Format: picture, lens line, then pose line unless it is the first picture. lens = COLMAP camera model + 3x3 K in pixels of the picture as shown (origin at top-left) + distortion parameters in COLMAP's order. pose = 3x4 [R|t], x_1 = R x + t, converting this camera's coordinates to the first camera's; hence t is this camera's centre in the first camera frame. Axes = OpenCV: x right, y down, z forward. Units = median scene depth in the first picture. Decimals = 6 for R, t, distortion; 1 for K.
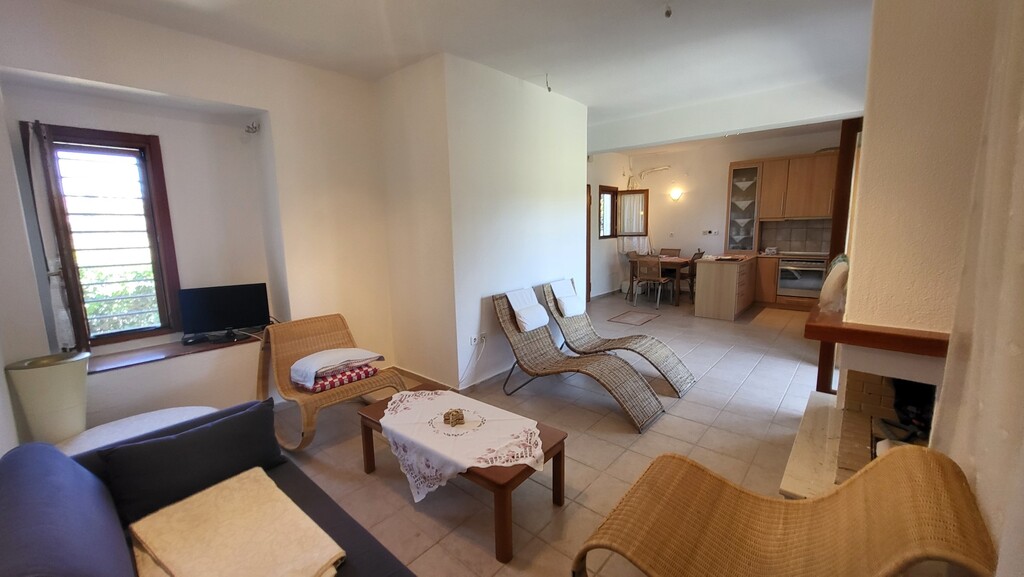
lens RADIAL K [[405.7, 0, 512.0], [0, 405.7, 287.1], [0, 0, 1]] dist [0.000216, -0.000492]
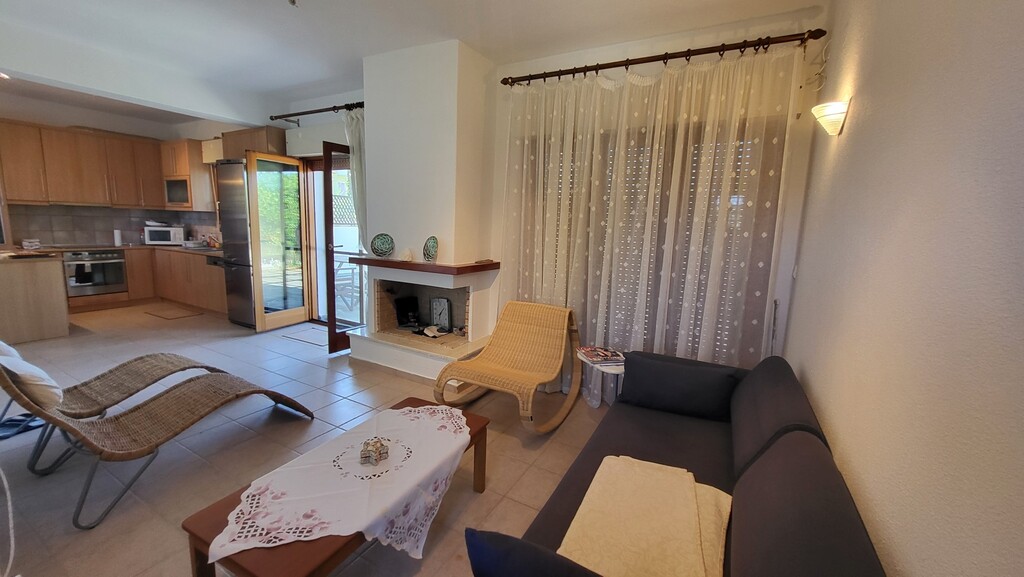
lens RADIAL K [[405.7, 0, 509.3], [0, 405.7, 284.3], [0, 0, 1]] dist [0.000216, -0.000492]
pose [[-0.211645, -0.131169, 0.968505, -0.547539], [0.123146, 0.979476, 0.159566, -0.047842], [-0.969557, 0.153039, -0.191148, 0.522312]]
